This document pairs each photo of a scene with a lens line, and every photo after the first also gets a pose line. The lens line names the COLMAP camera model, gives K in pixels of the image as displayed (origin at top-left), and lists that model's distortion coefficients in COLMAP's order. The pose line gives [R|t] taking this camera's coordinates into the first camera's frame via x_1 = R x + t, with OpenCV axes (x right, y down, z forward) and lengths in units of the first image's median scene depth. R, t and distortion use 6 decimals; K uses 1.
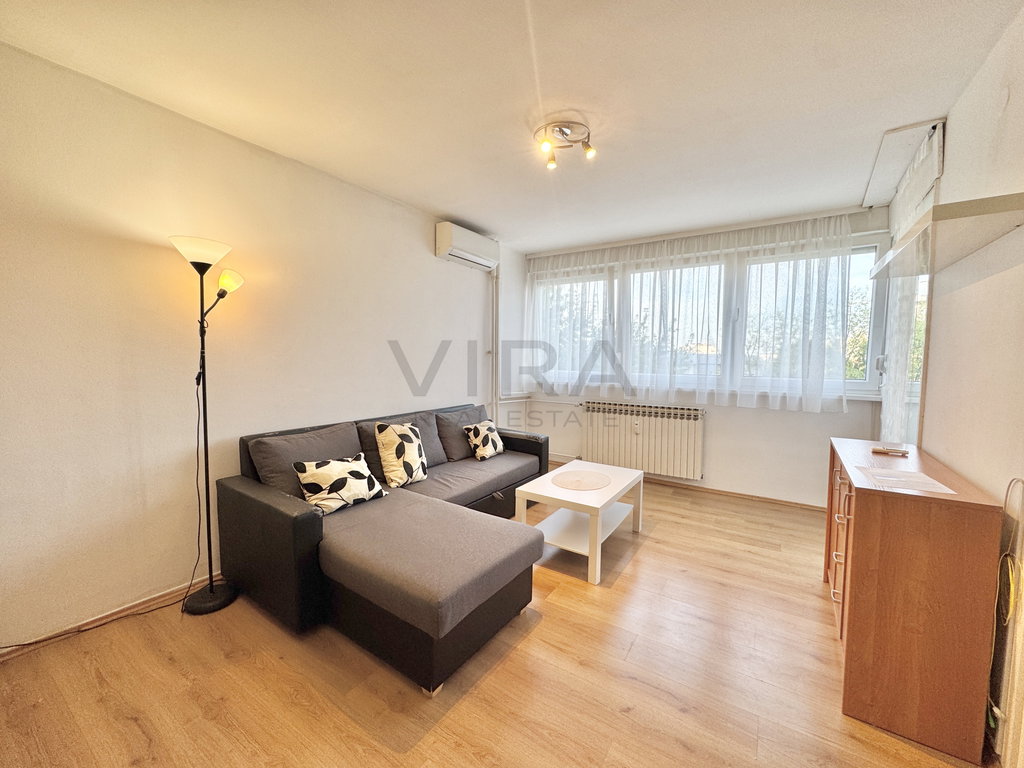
lens RADIAL K [[407.9, 0, 510.4], [0, 407.9, 384.3], [0, 0, 1]] dist [-0.003309, -0.000069]
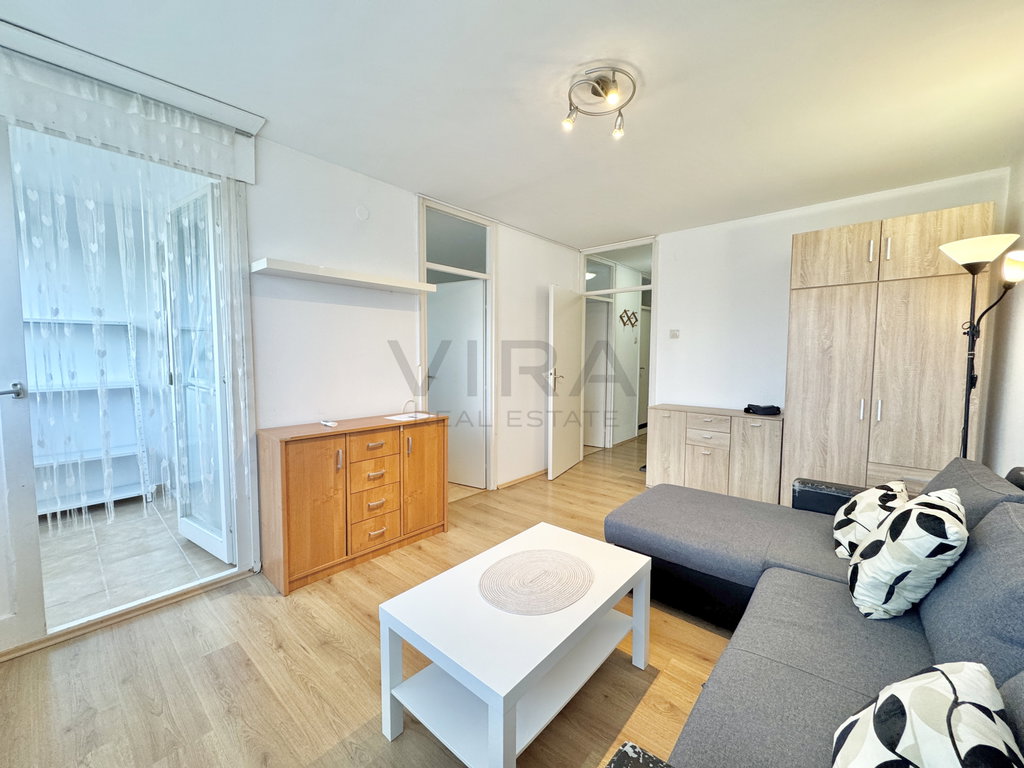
lens RADIAL K [[407.9, 0, 510.4], [0, 407.9, 384.3], [0, 0, 1]] dist [-0.003309, -0.000069]
pose [[-0.990133, -0.025840, 0.137729, 0.164100], [-0.006610, 0.990369, 0.138294, -0.116006], [-0.139976, 0.136019, -0.980768, 1.784054]]
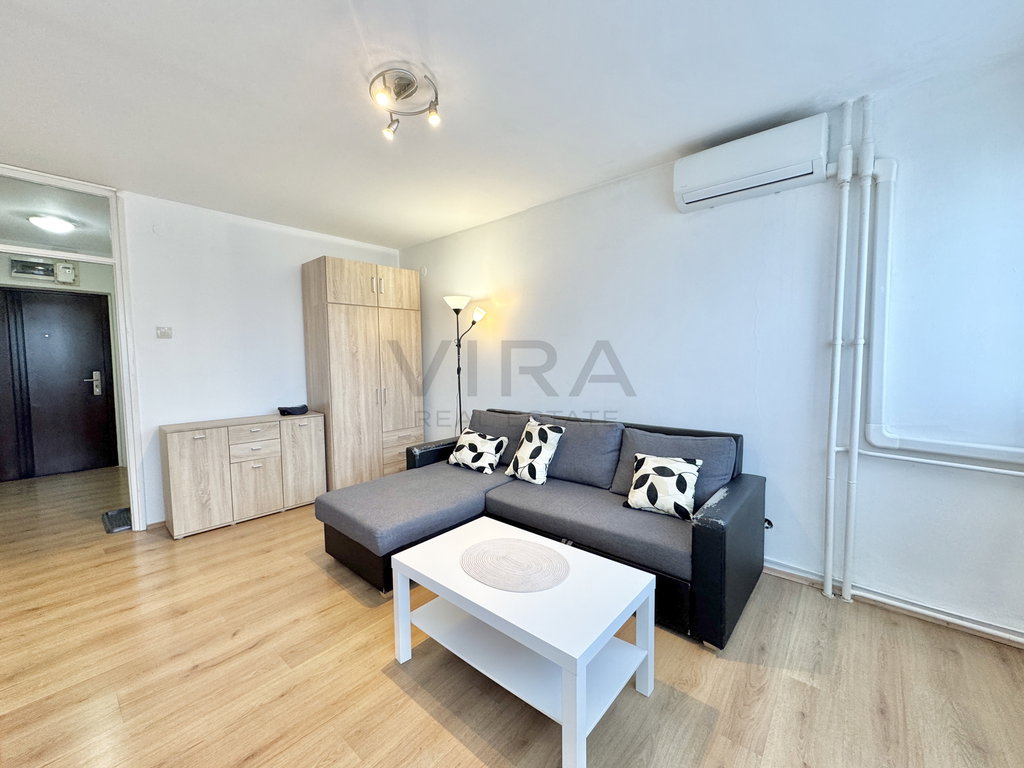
lens RADIAL K [[407.9, 0, 510.4], [0, 407.9, 384.3], [0, 0, 1]] dist [-0.003309, -0.000069]
pose [[-0.133281, 0.052781, -0.989672, 0.886100], [-0.055534, 0.996614, 0.060630, -0.068023], [0.989521, 0.063041, -0.129899, 1.250071]]
